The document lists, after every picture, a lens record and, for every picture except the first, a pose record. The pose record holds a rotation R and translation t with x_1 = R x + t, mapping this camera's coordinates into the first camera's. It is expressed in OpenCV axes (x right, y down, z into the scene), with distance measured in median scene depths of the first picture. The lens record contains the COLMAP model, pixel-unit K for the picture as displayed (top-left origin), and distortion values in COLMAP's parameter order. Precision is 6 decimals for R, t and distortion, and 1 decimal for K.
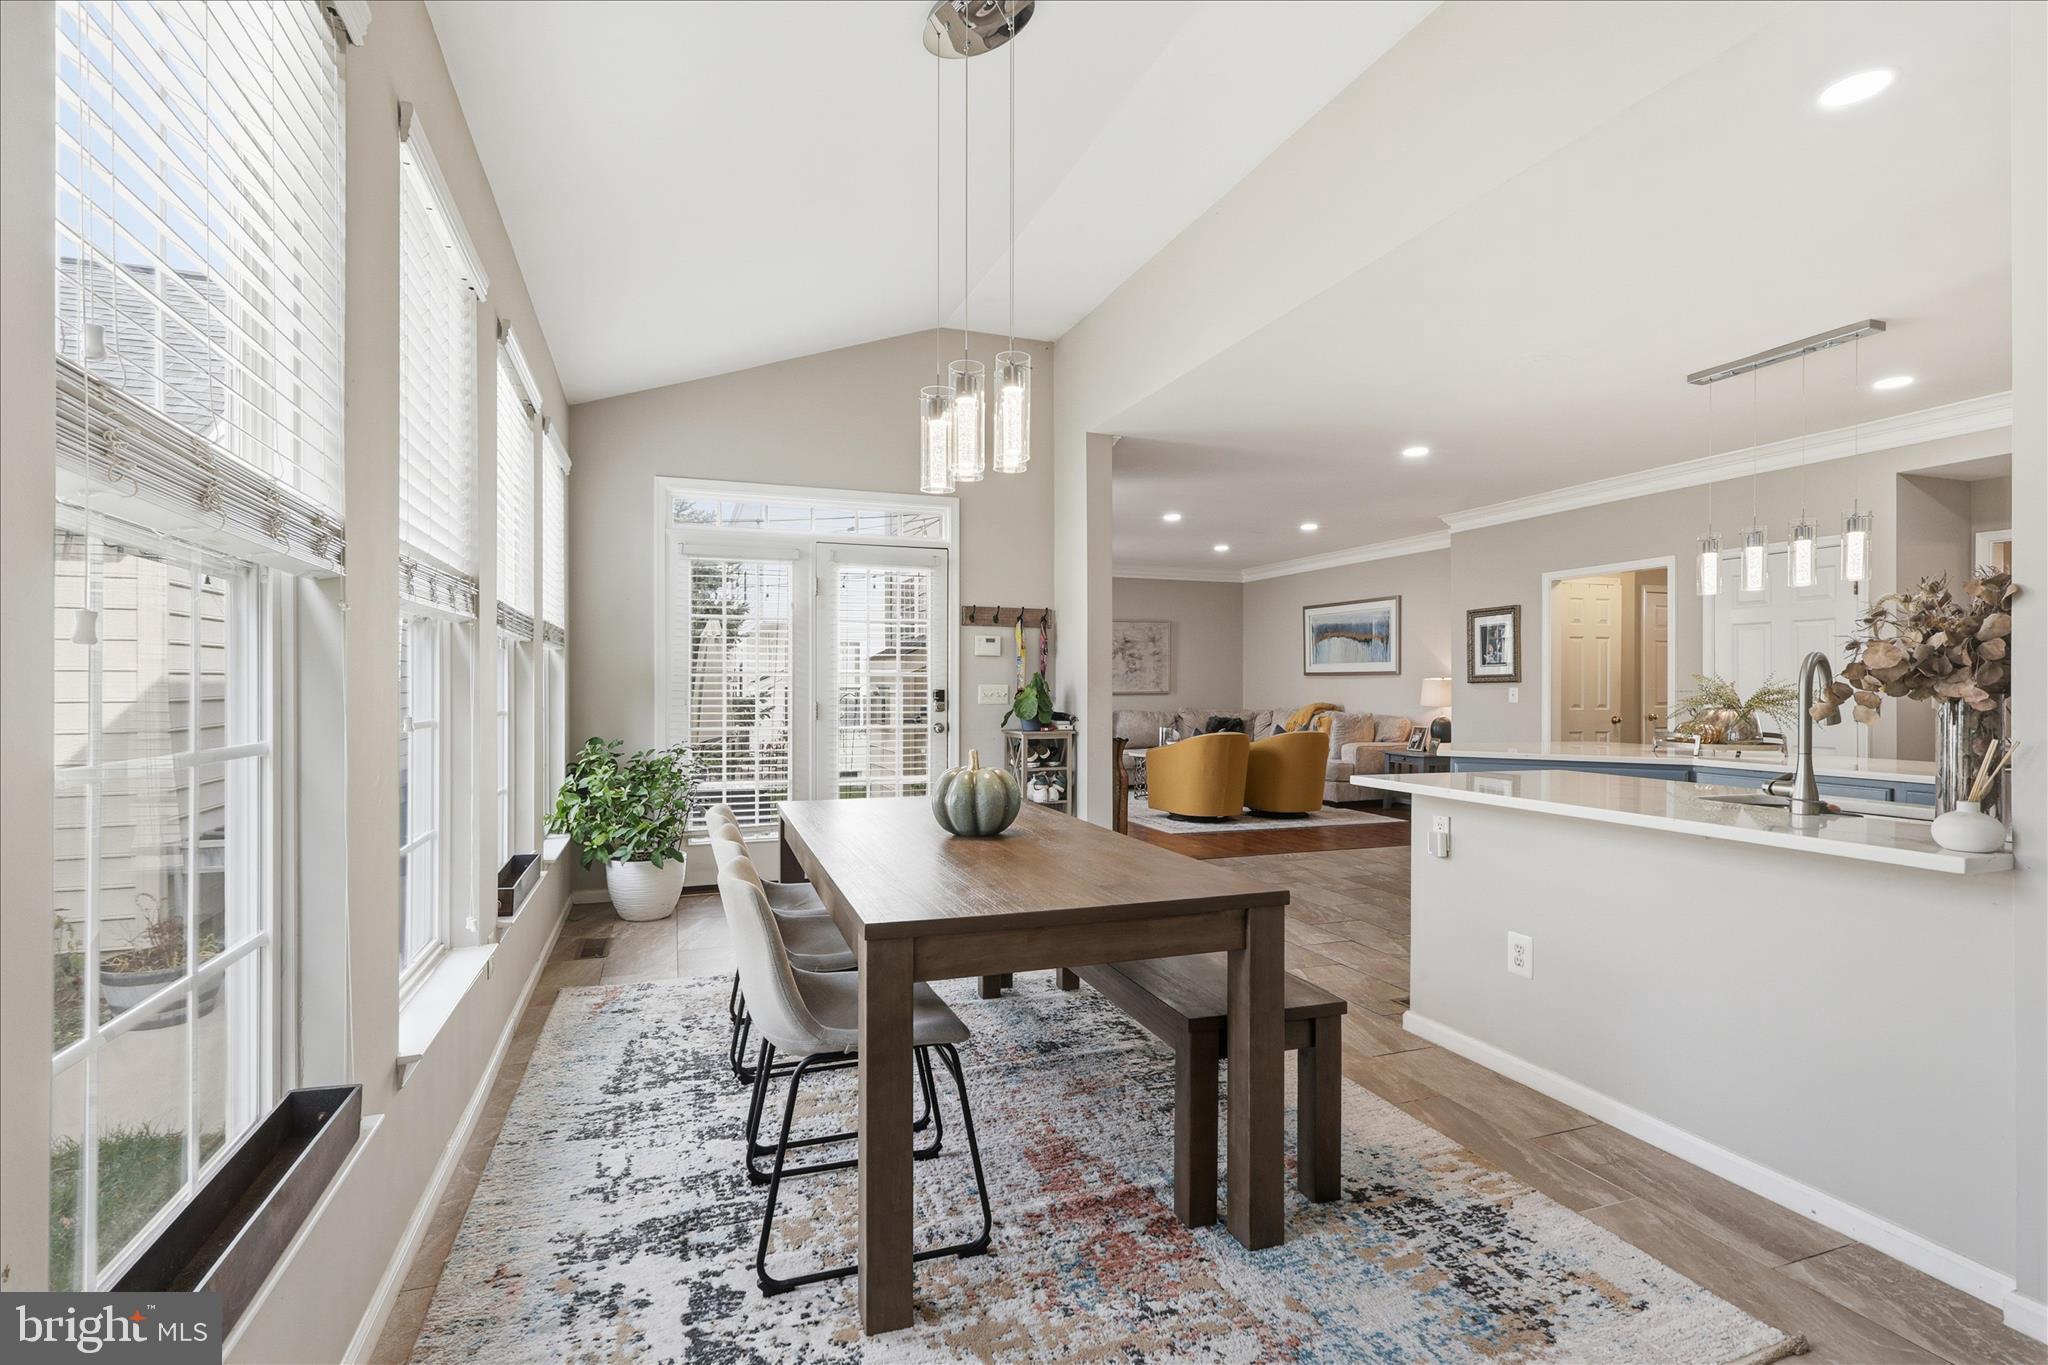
lens RADIAL K [[978.3, 0, 1025.2], [0, 978.3, 682.4], [0, 0, 1]] dist [0.001336, 0.000440]
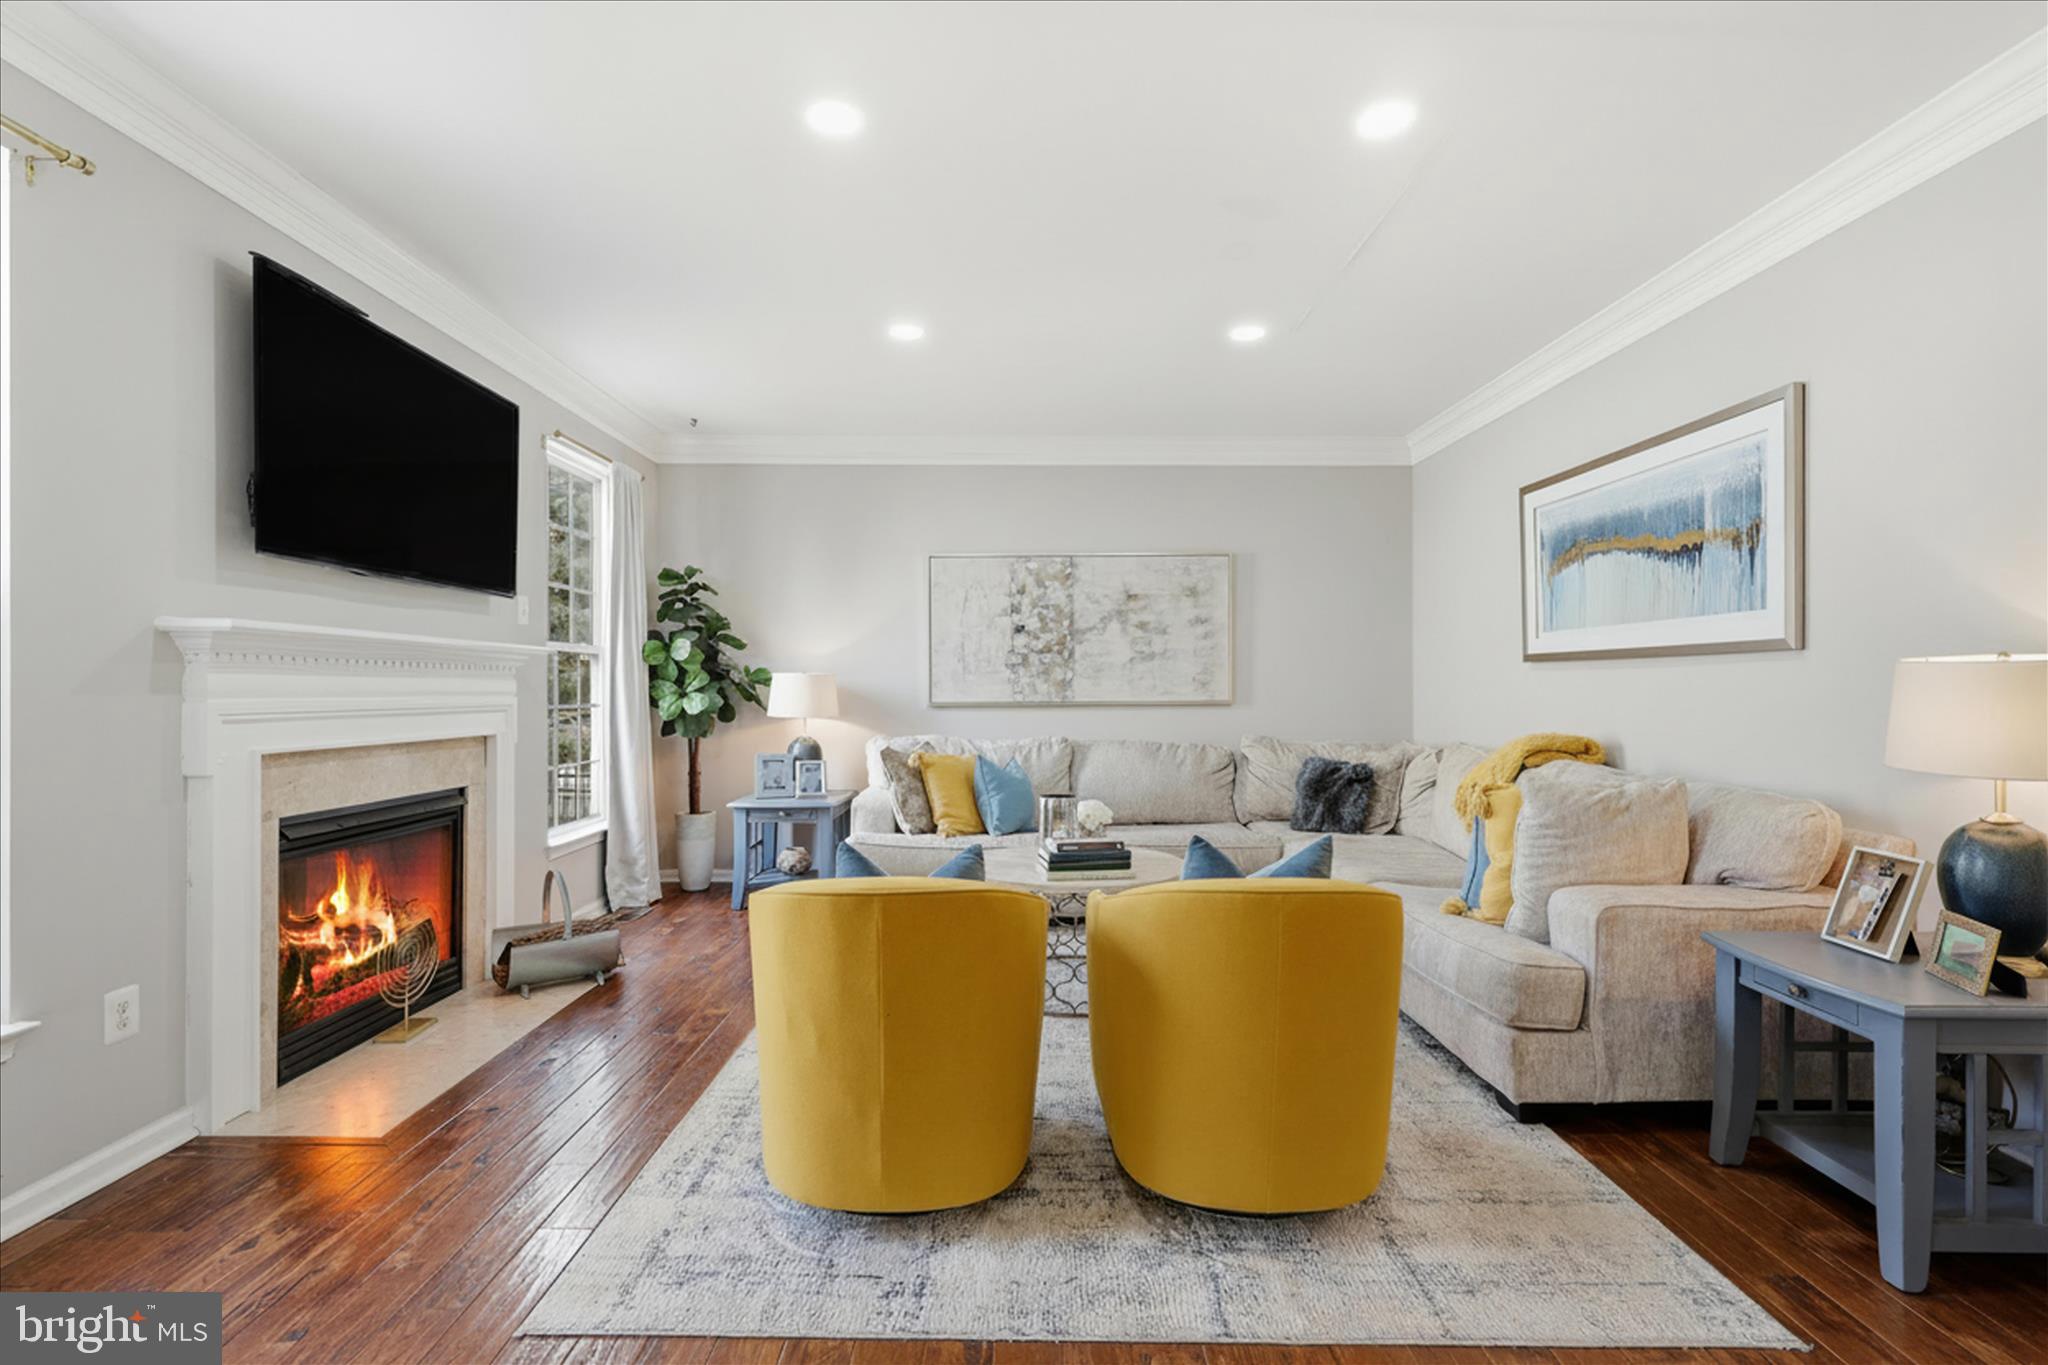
lens RADIAL K [[961.9, 0, 1026.9], [0, 961.9, 683.6], [0, 0, 1]] dist [-0.000415, 0.000308]
pose [[0.938189, -0.002943, -0.346110, 0.272021], [0.001884, 0.999992, -0.003395, 0.002993], [0.346118, 0.002533, 0.938188, 0.665607]]
